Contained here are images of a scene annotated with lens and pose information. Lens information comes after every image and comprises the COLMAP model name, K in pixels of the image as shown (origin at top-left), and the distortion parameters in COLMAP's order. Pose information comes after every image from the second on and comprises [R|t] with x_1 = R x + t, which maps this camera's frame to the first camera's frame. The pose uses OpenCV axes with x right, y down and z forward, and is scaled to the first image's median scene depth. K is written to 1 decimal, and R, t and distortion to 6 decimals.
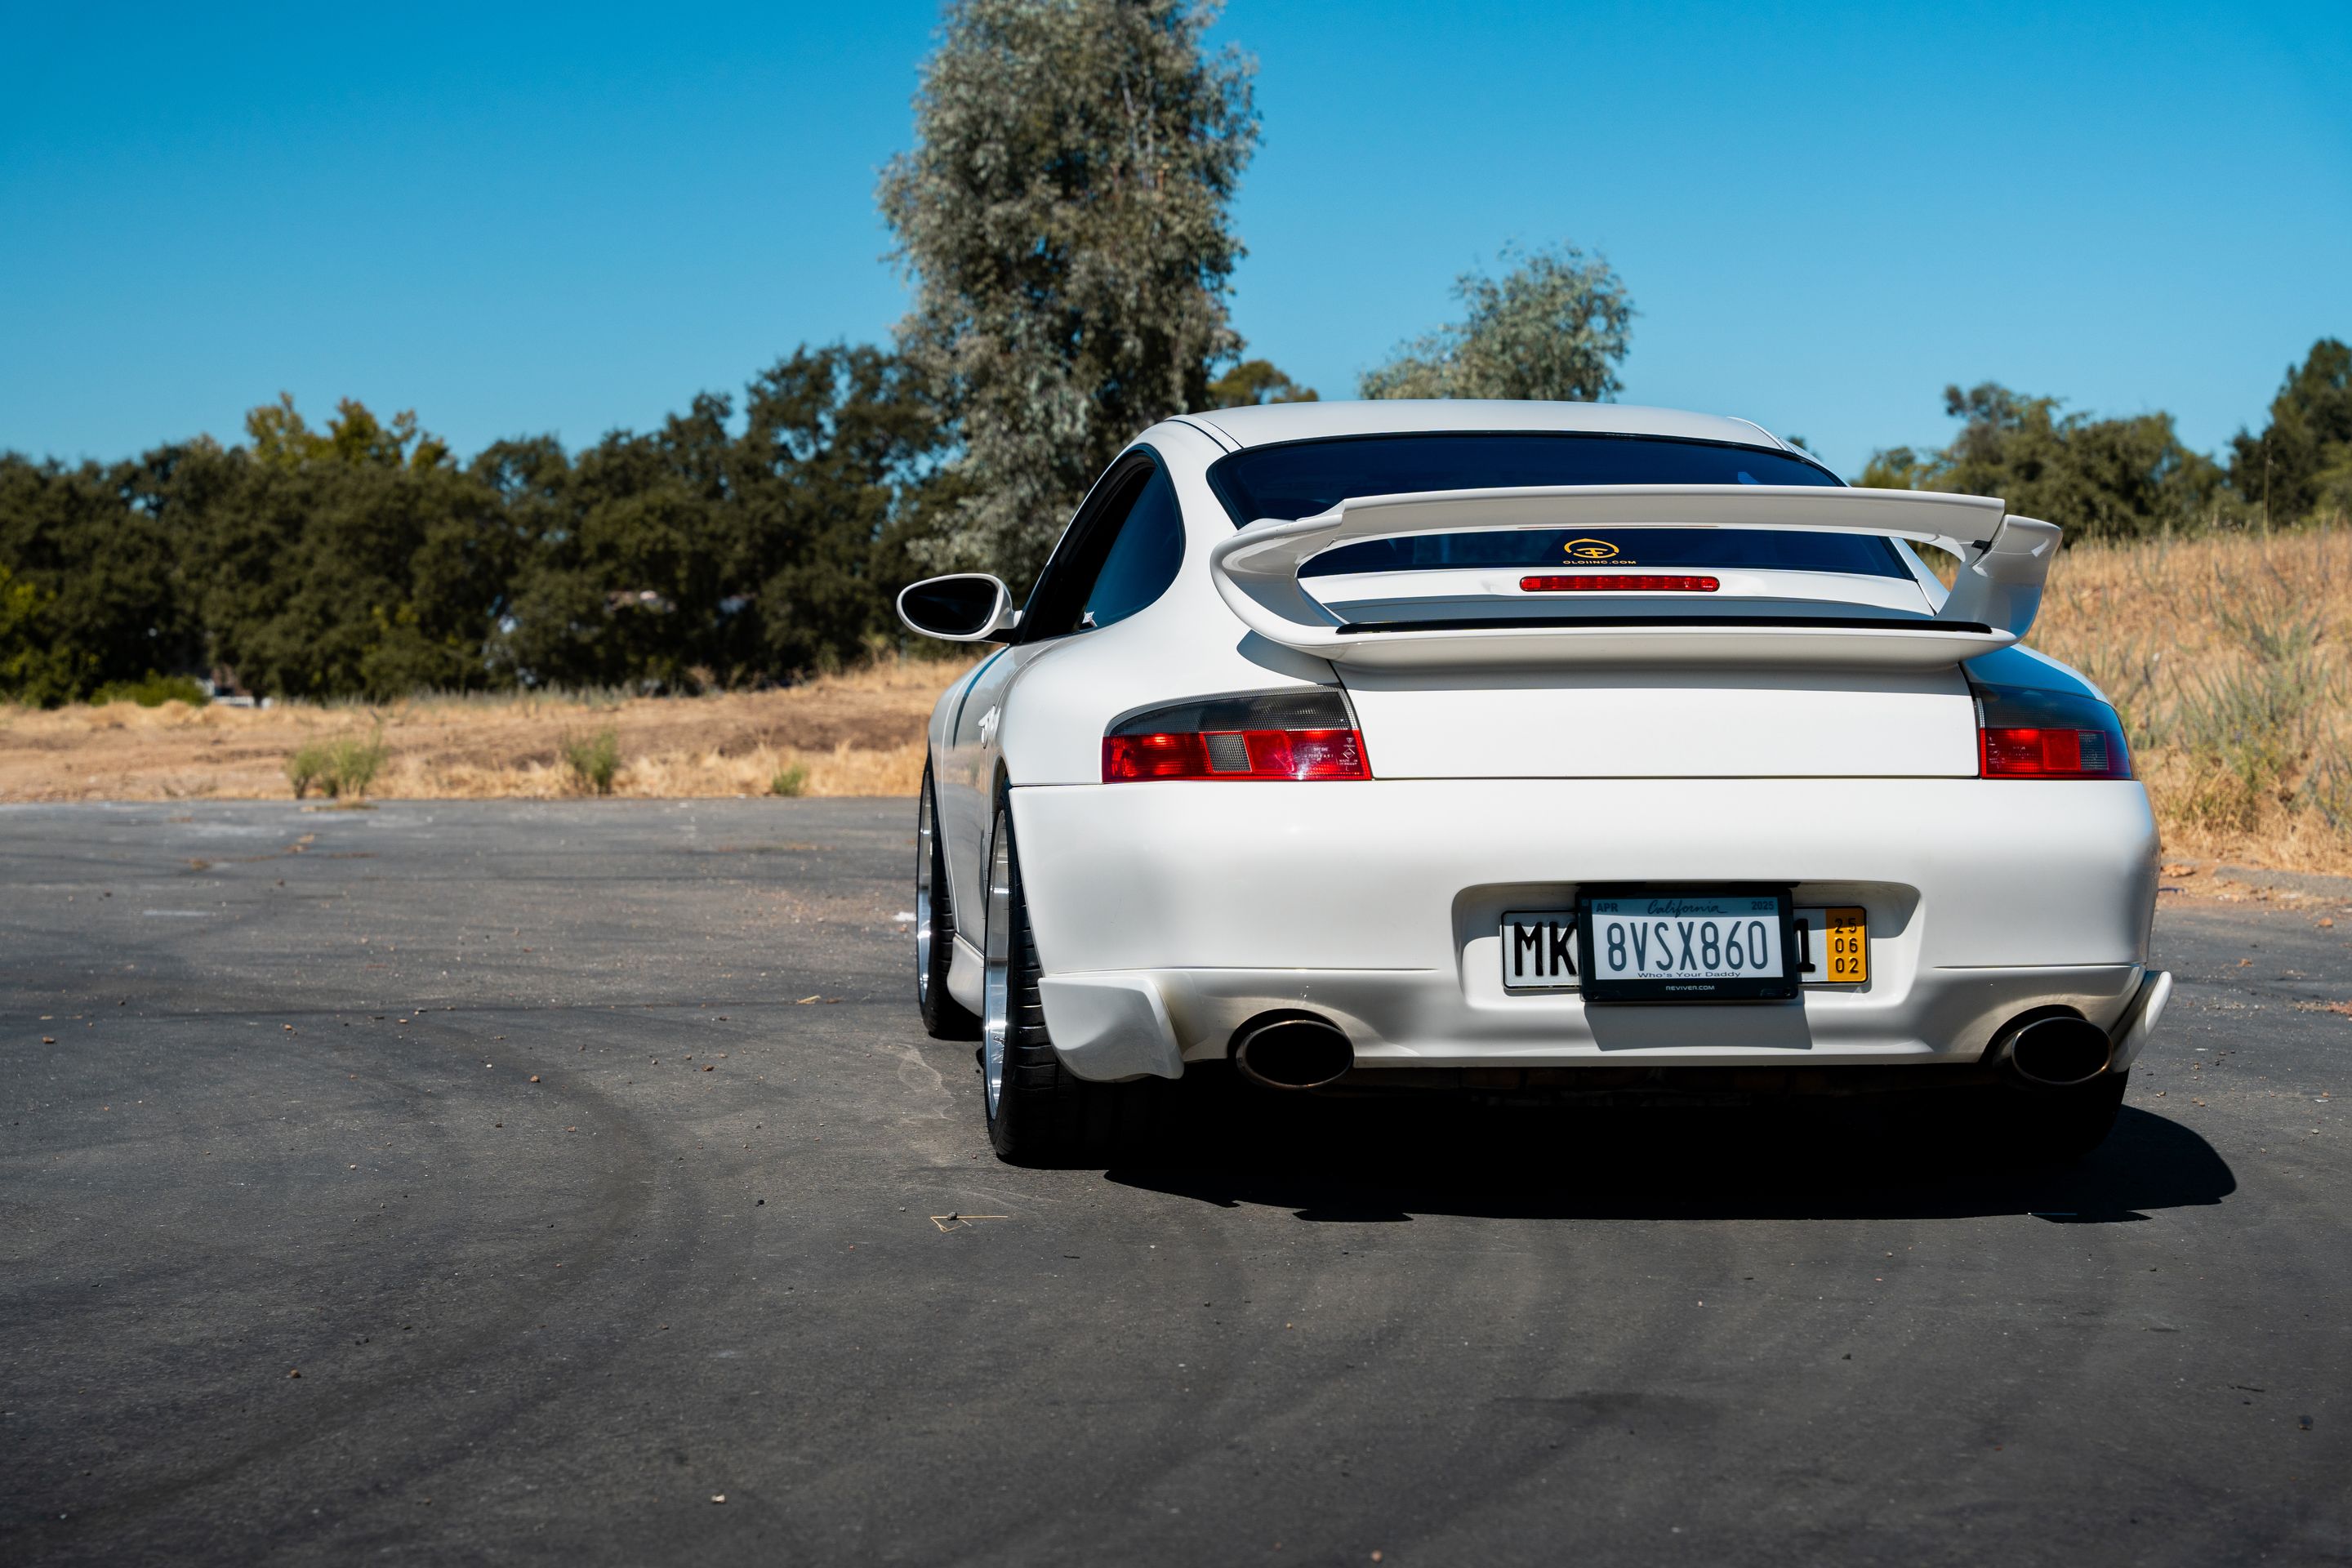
lens RADIAL K [[4493.8, 0, 1173.1], [0, 4493.8, 785.9], [0, 0, 1]] dist [0.324063, 0.000000]
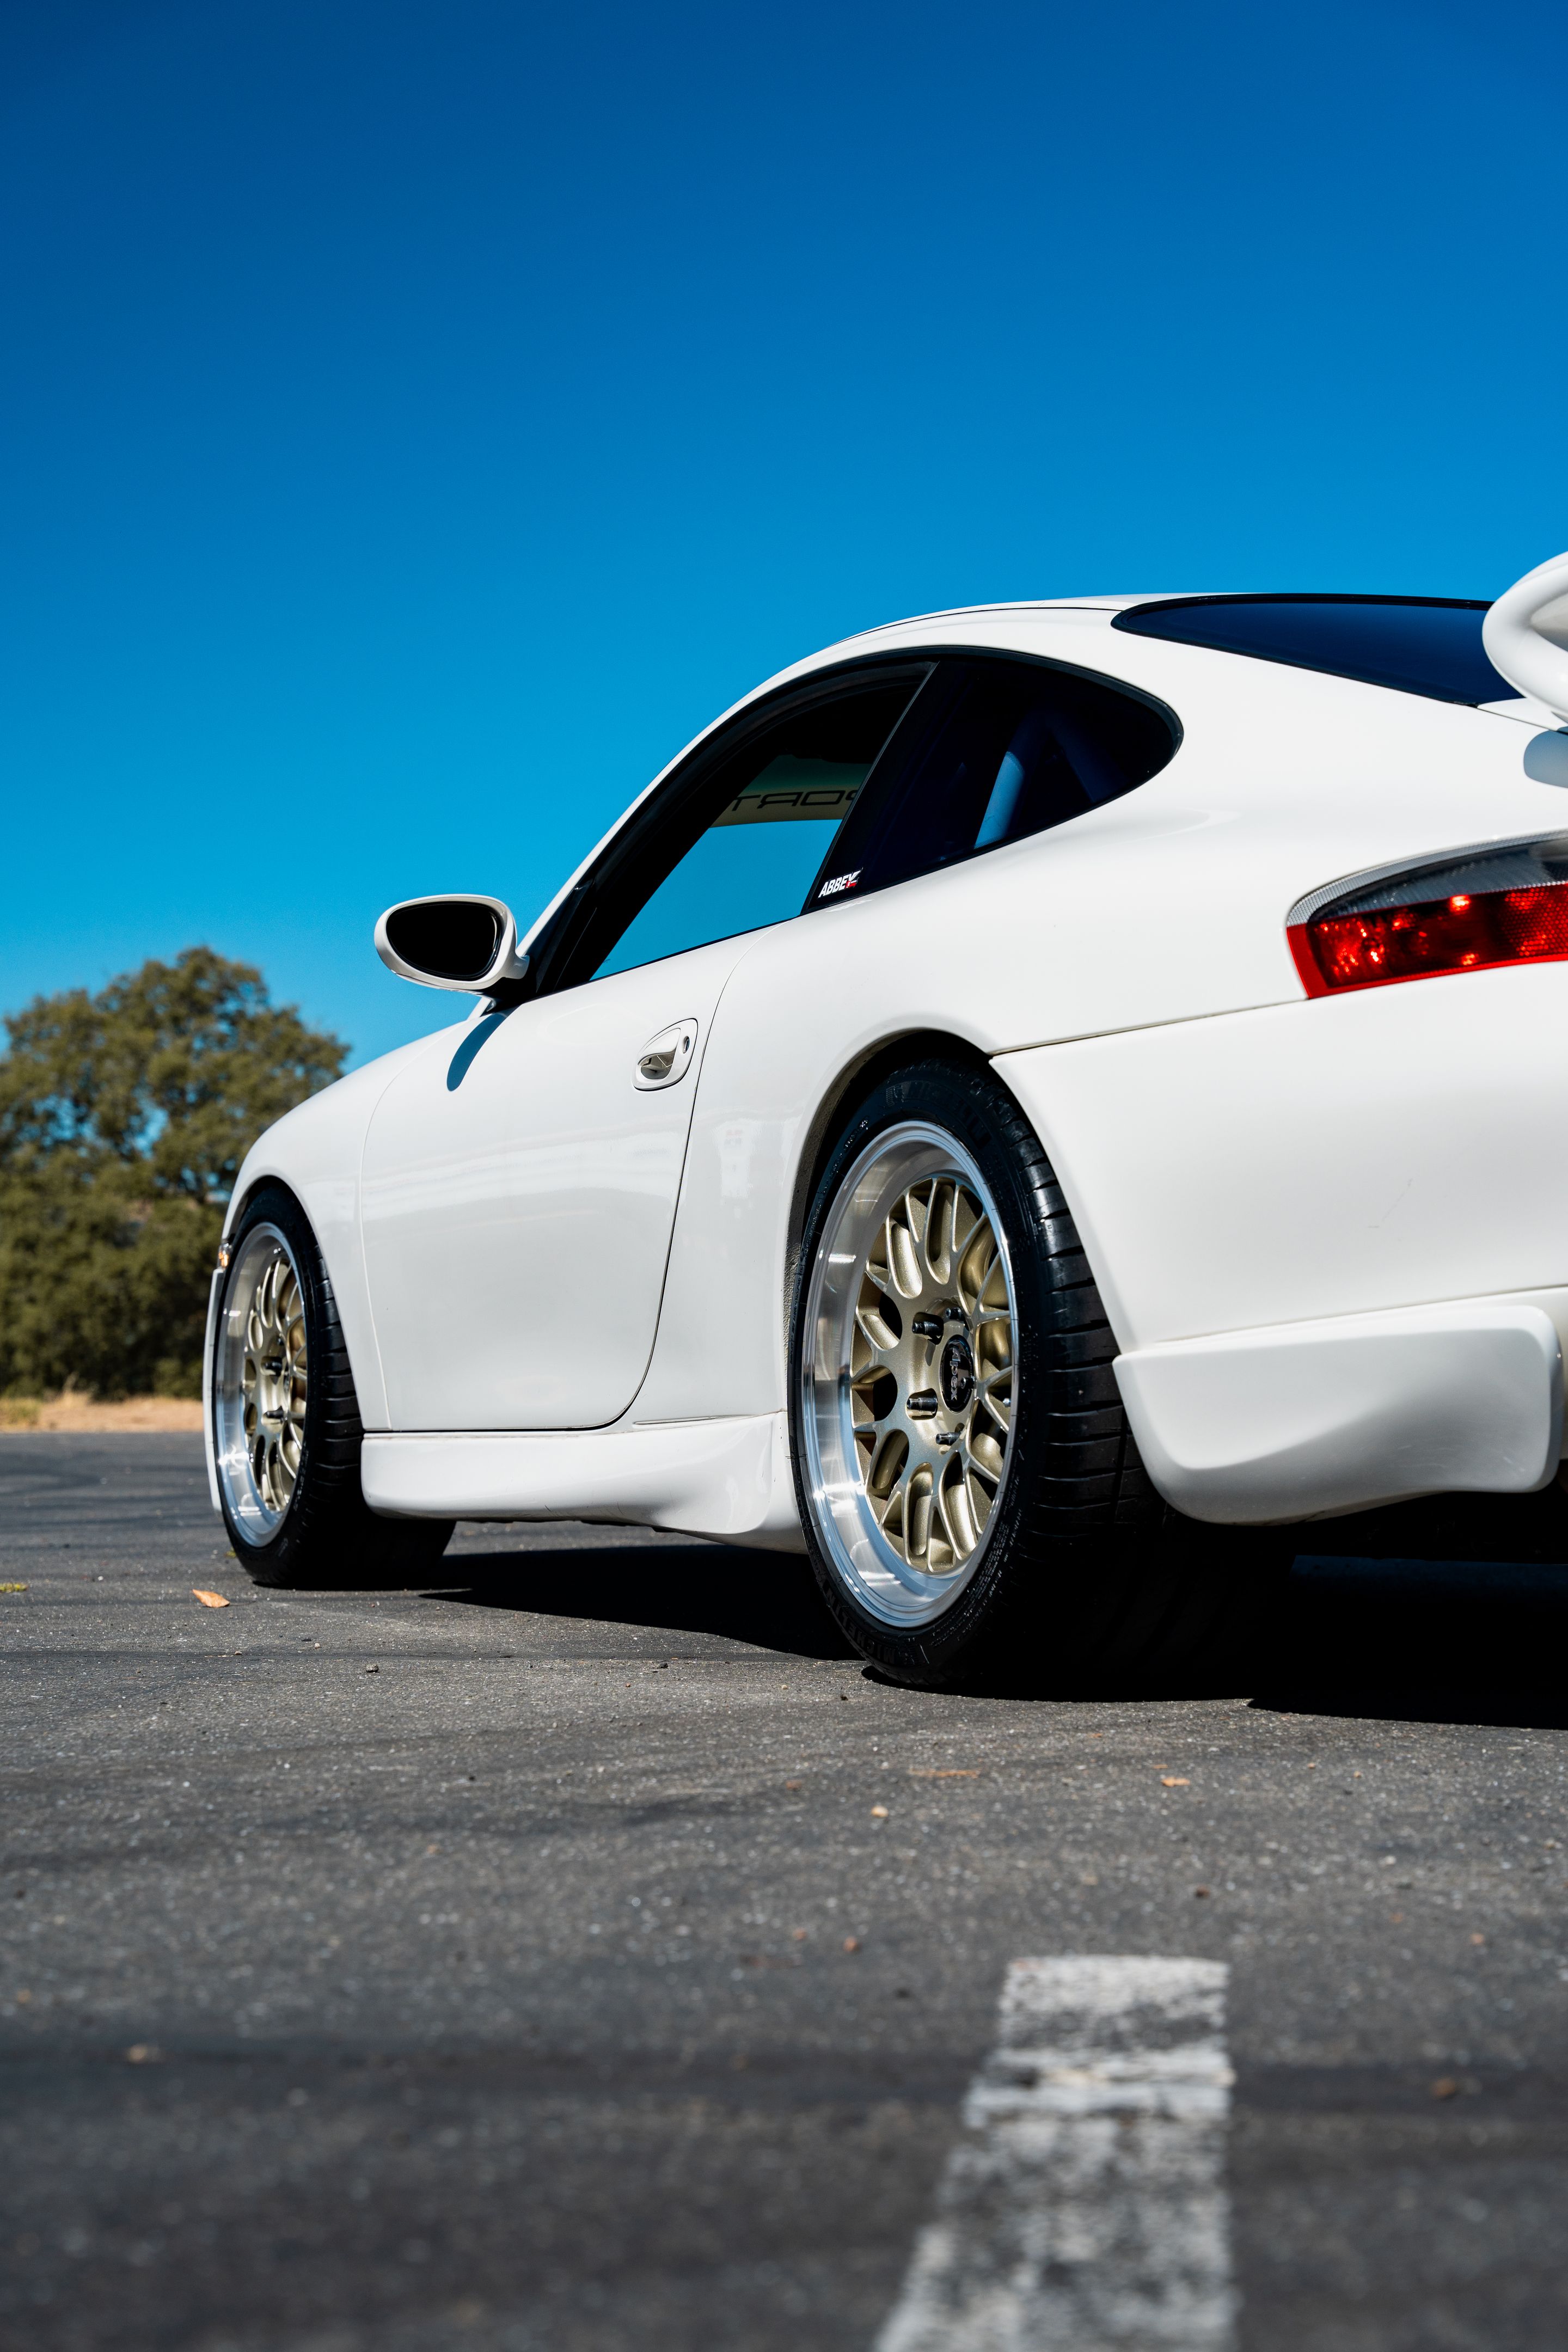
lens RADIAL K [[3894.7, 0, 782.4], [0, 3894.7, 1131.4], [0, 0, 1]] dist [0.371013, 0.000000]
pose [[0.956780, 0.013421, 0.290503, -0.229935], [0.016431, 0.994844, -0.100074, 0.066761], [-0.290349, 0.100521, 0.951627, 0.540513]]
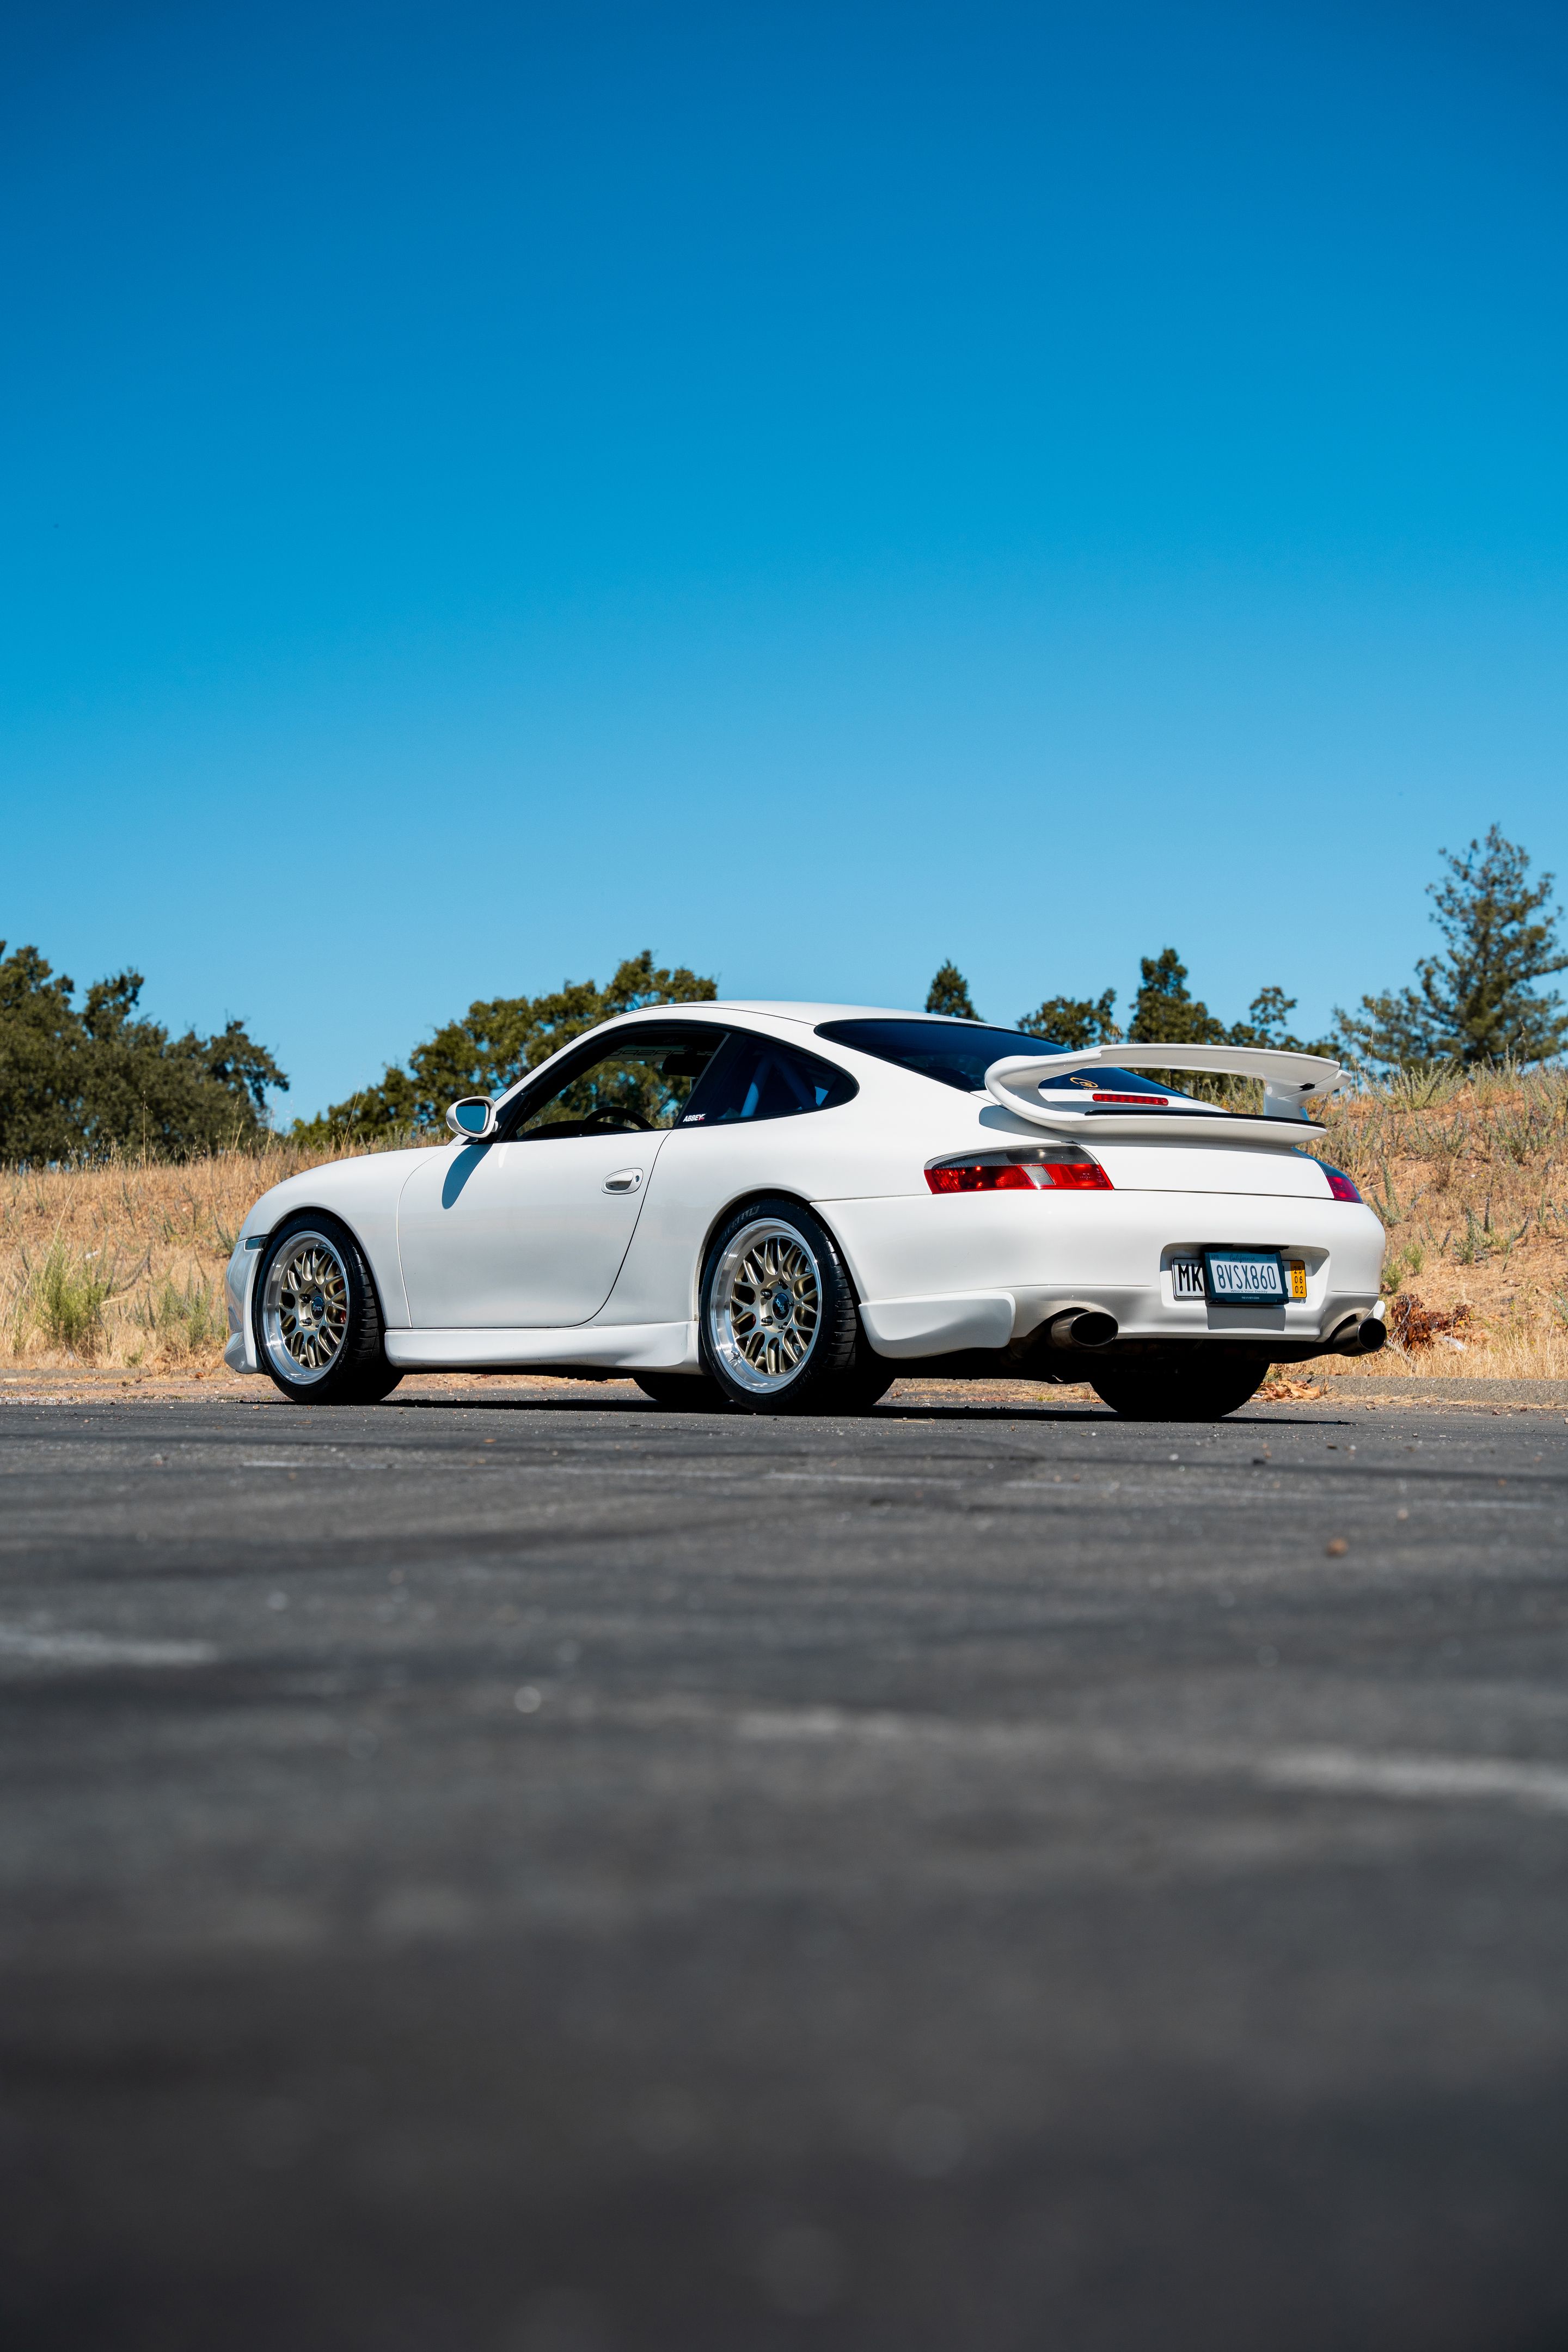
lens RADIAL K [[4493.8, 0, 783.3], [0, 4493.8, 1166.3], [0, 0, 1]] dist [0.324063, 0.000000]
pose [[0.836482, 0.031530, 0.547086, -1.095014], [0.006393, 0.997714, -0.067276, 0.113808], [-0.547957, 0.059772, 0.834369, -0.525988]]
